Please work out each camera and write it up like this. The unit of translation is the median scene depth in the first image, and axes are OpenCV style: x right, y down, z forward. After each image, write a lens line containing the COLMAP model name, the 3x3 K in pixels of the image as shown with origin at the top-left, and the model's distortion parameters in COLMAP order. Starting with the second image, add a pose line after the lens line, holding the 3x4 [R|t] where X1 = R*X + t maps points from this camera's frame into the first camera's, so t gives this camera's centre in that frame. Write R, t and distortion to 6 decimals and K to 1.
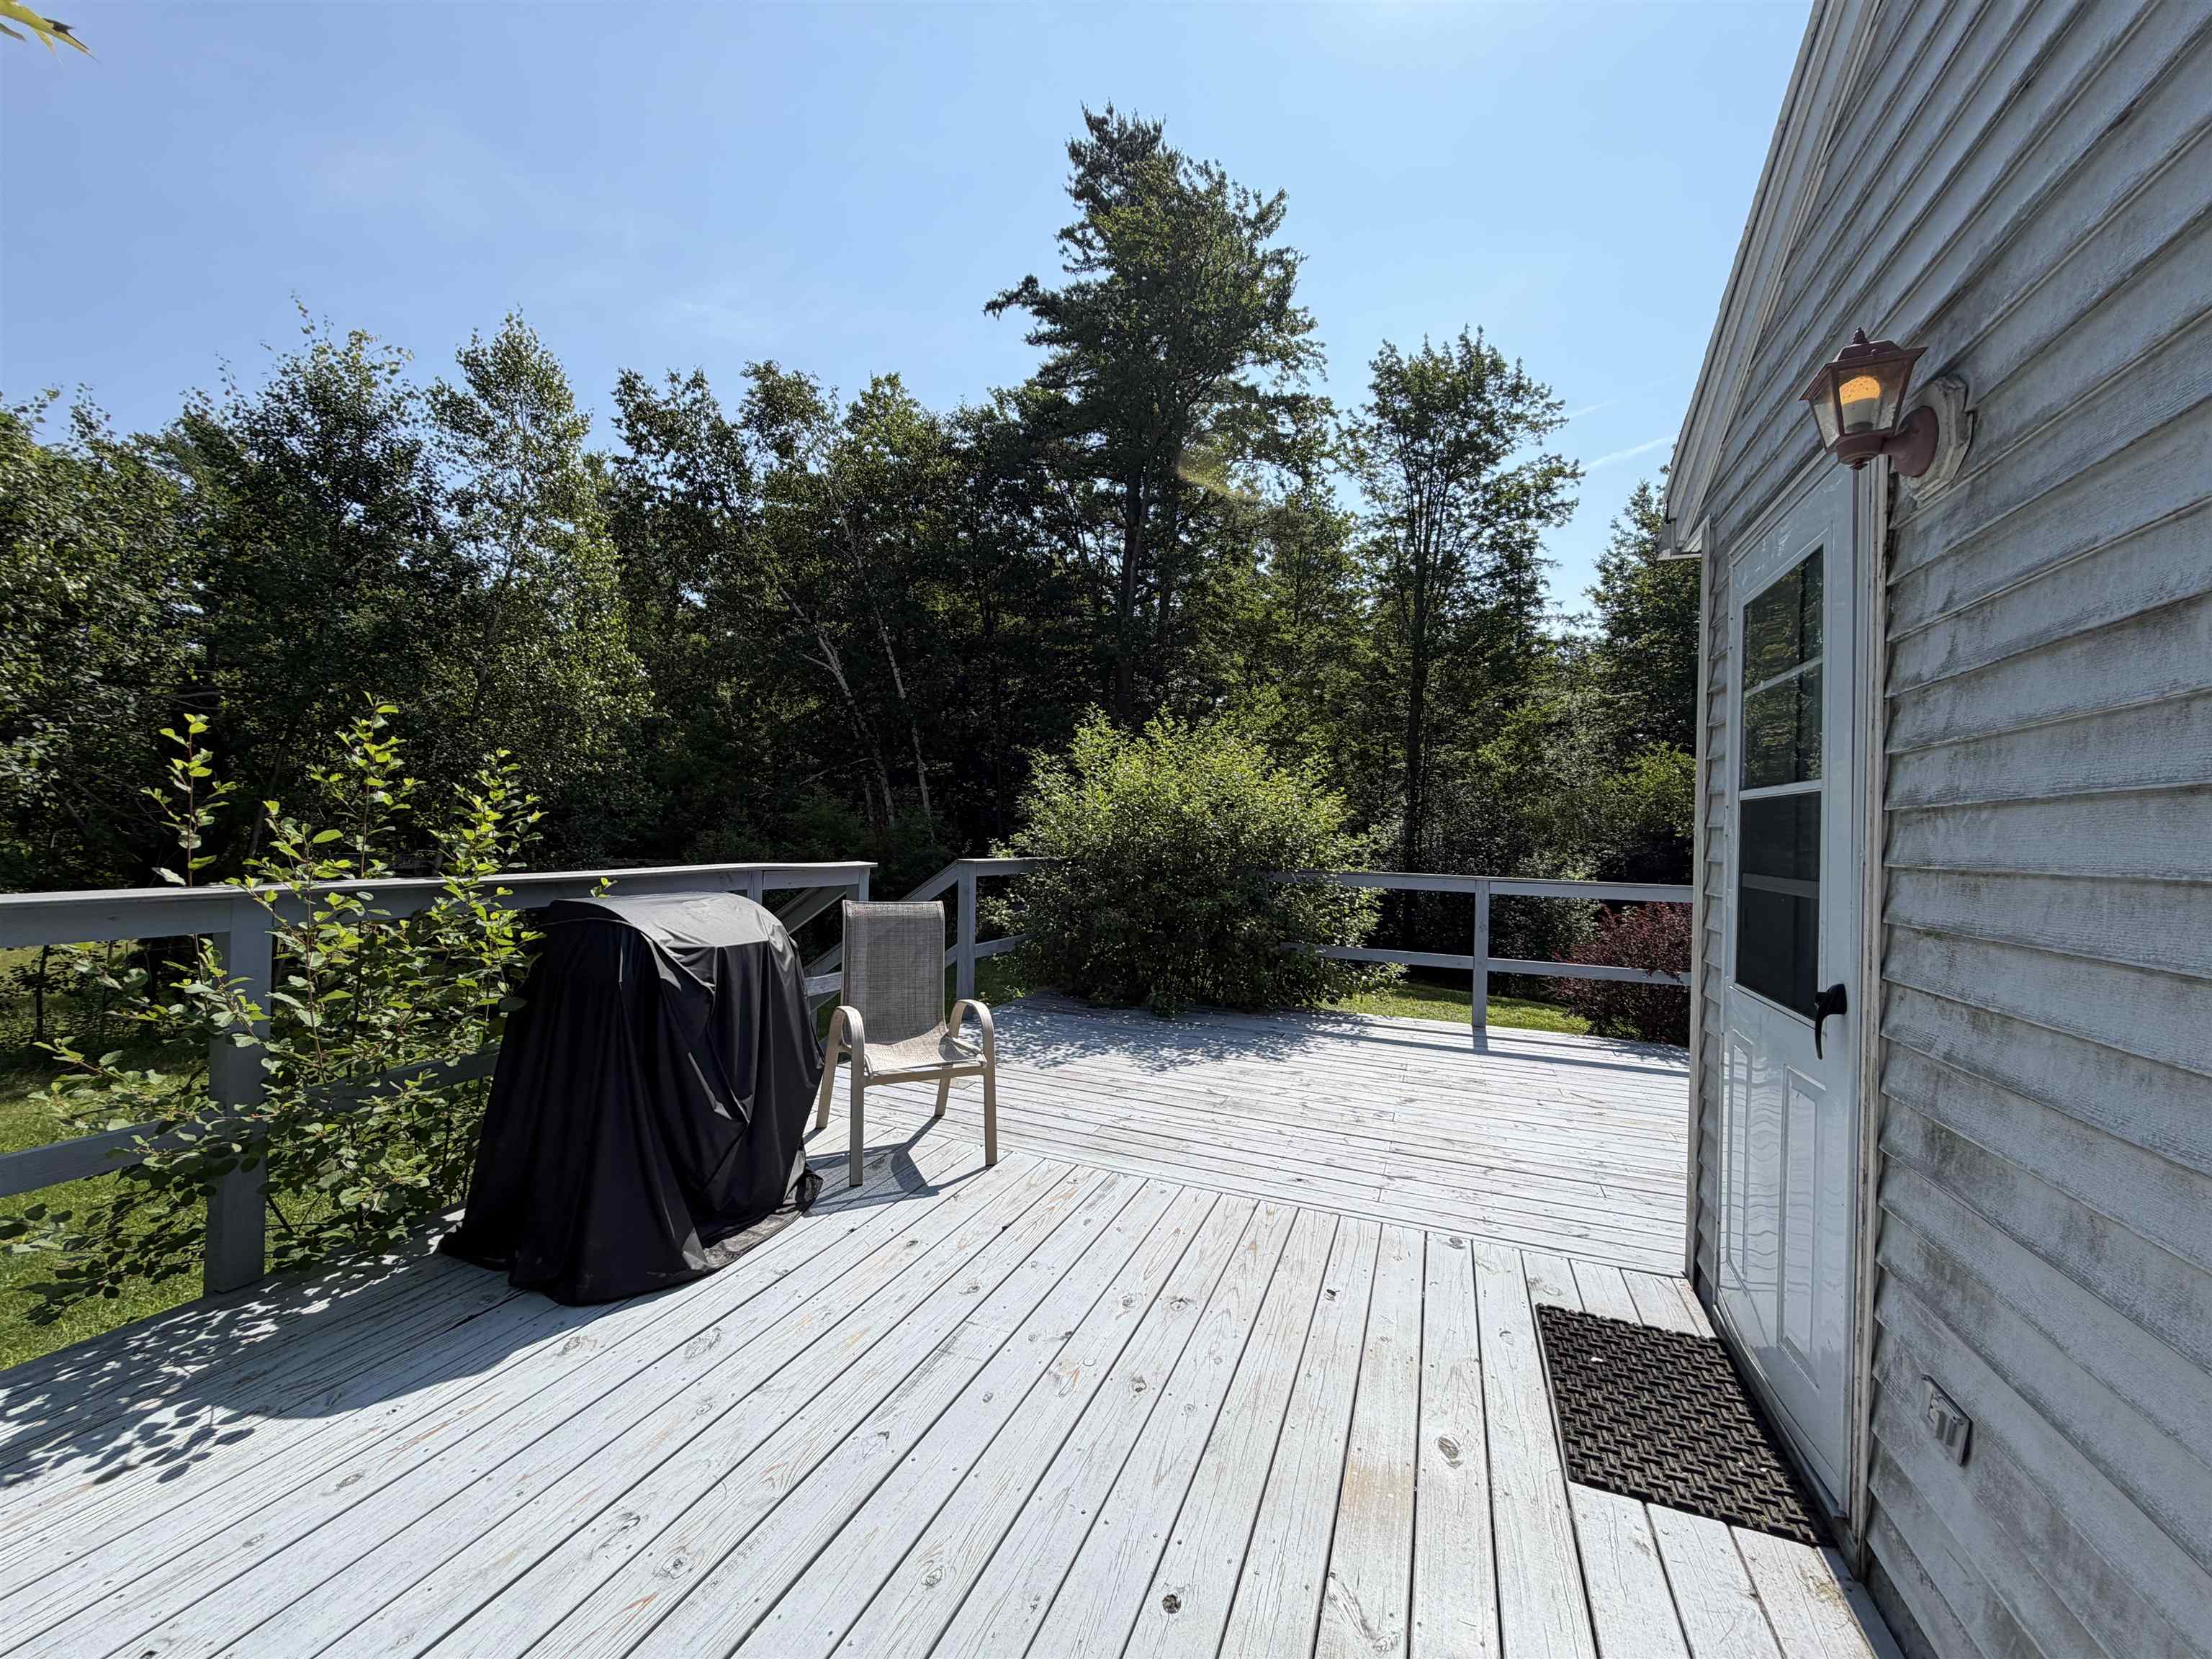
lens RADIAL K [[875.1, 0, 1099.8], [0, 875.1, 829.0], [0, 0, 1]] dist [-0.000015, -0.000291]
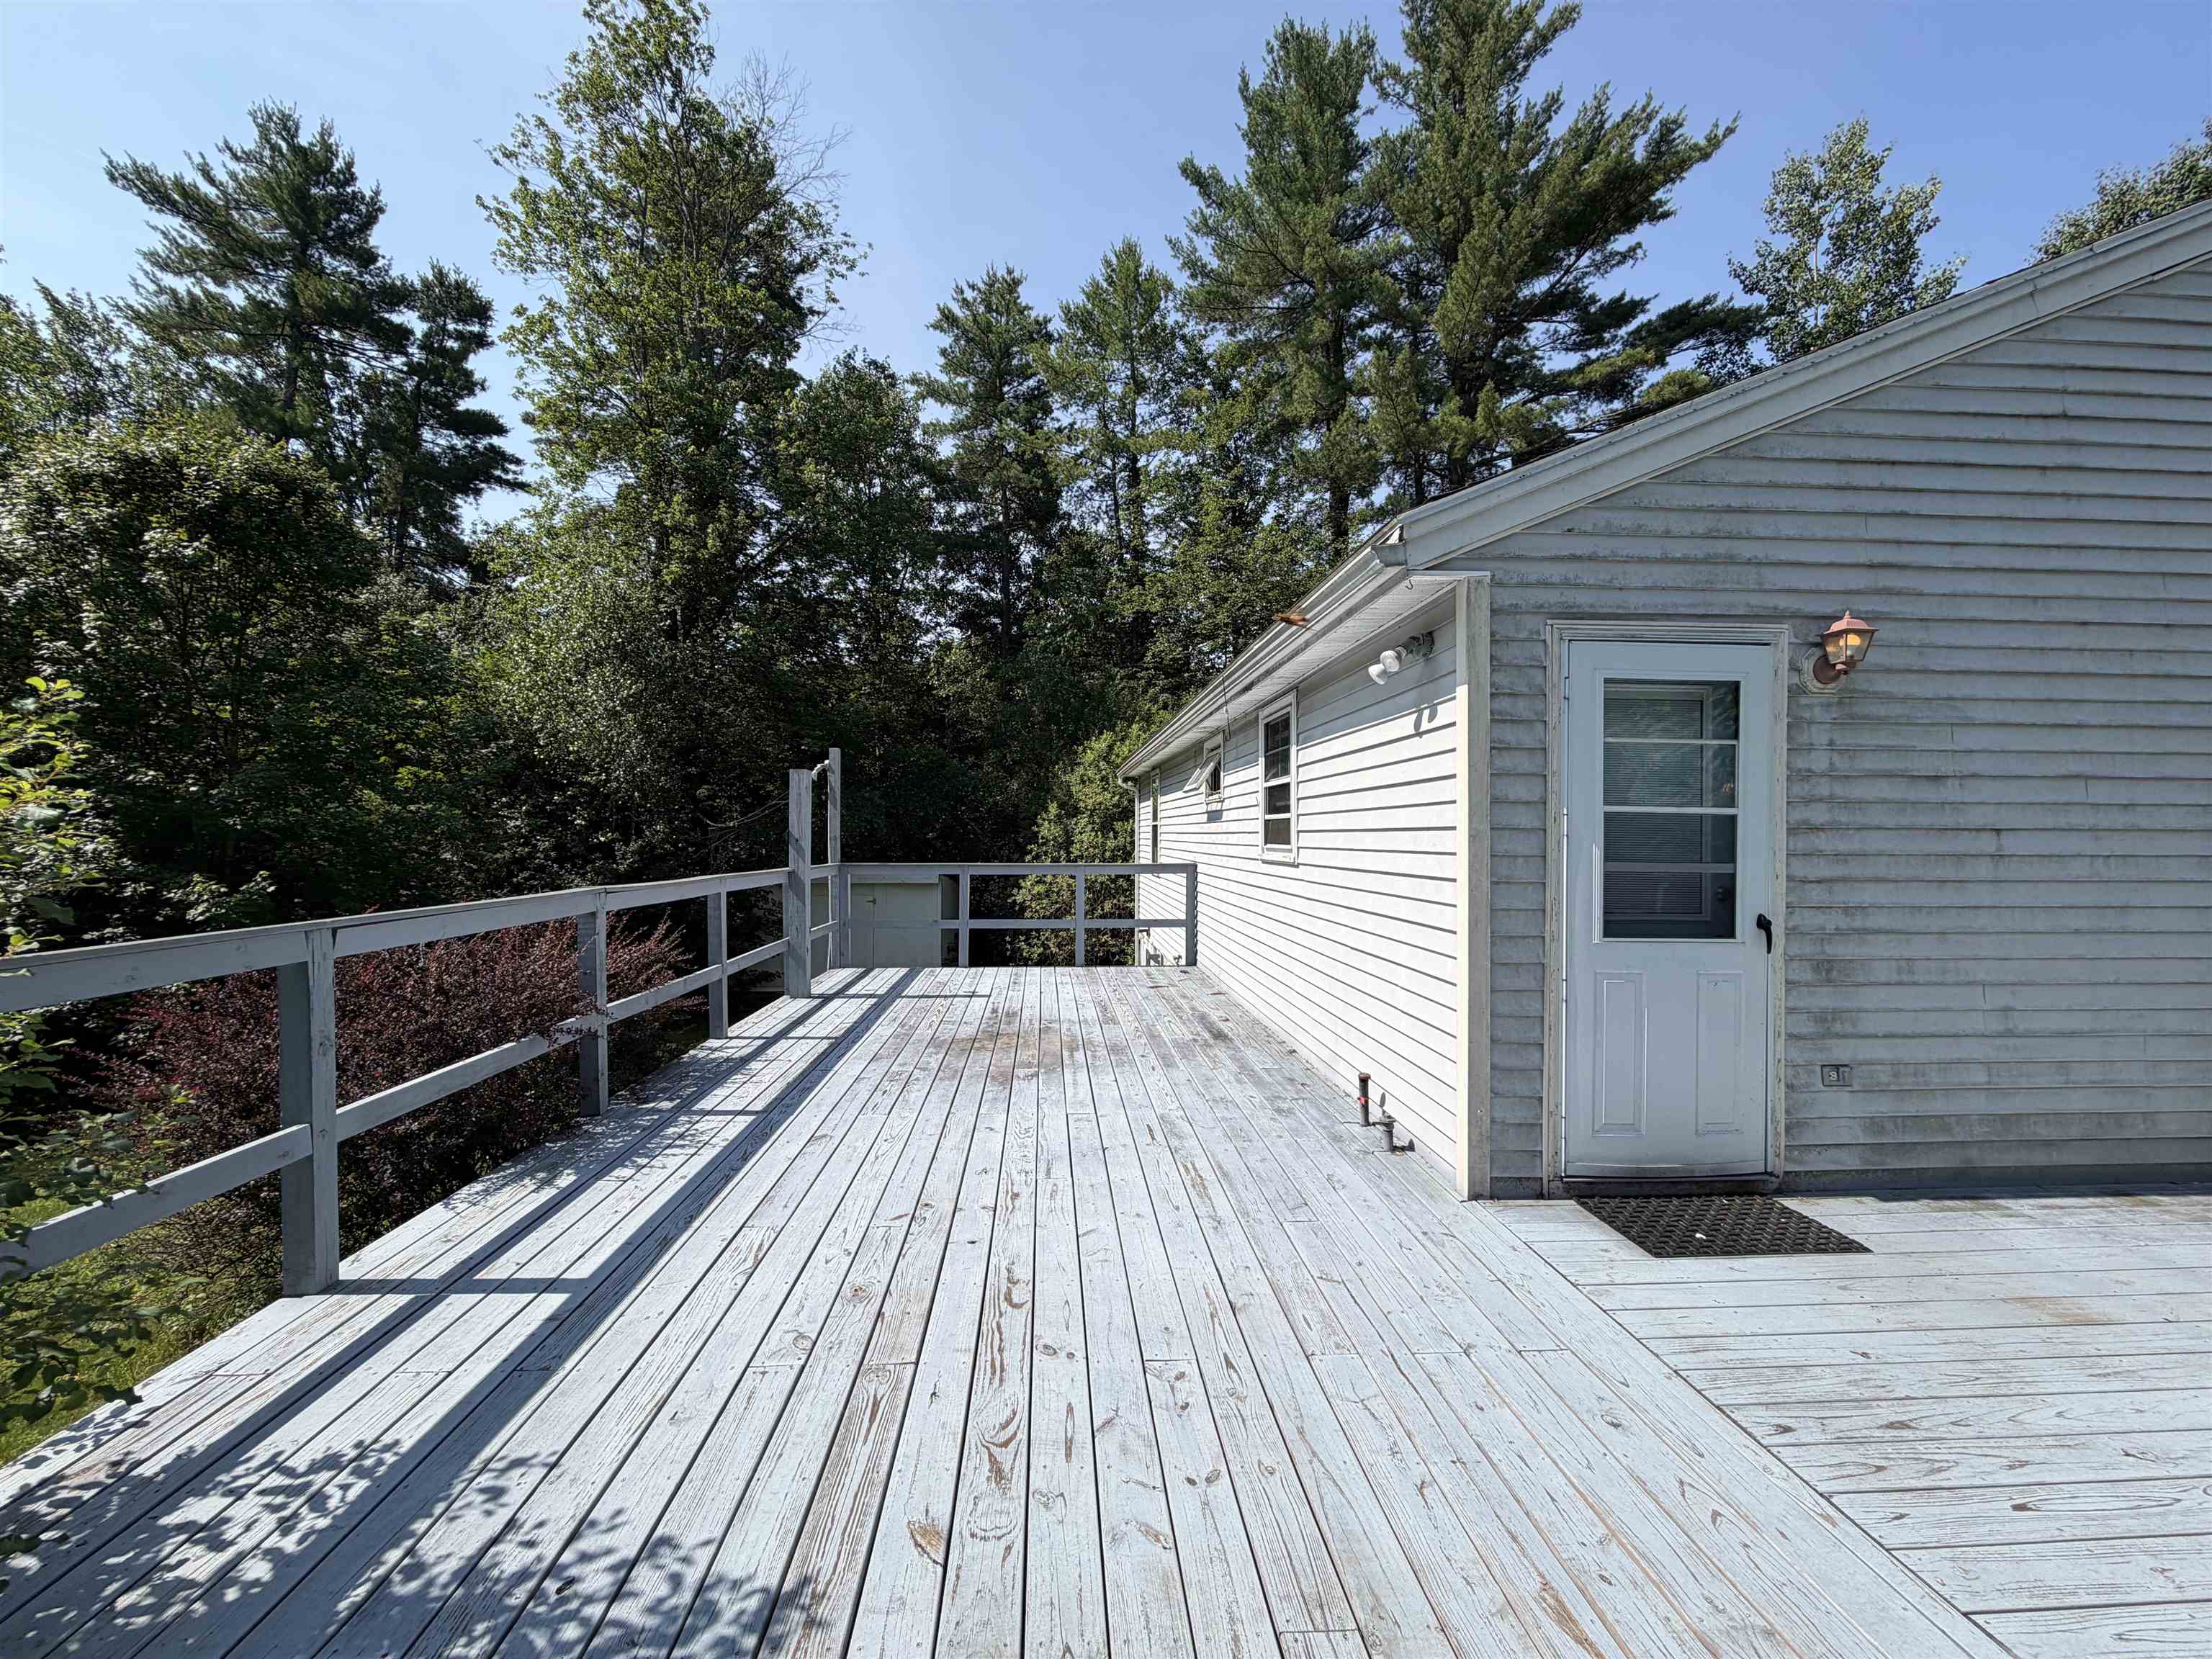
lens RADIAL K [[875.1, 0, 1099.8], [0, 875.1, 829.0], [0, 0, 1]] dist [-0.000015, -0.000291]
pose [[-0.424539, -0.037297, 0.904641, -0.219877], [-0.031004, 0.999164, 0.026645, -0.015595], [-0.904878, -0.016736, -0.425341, 2.368744]]
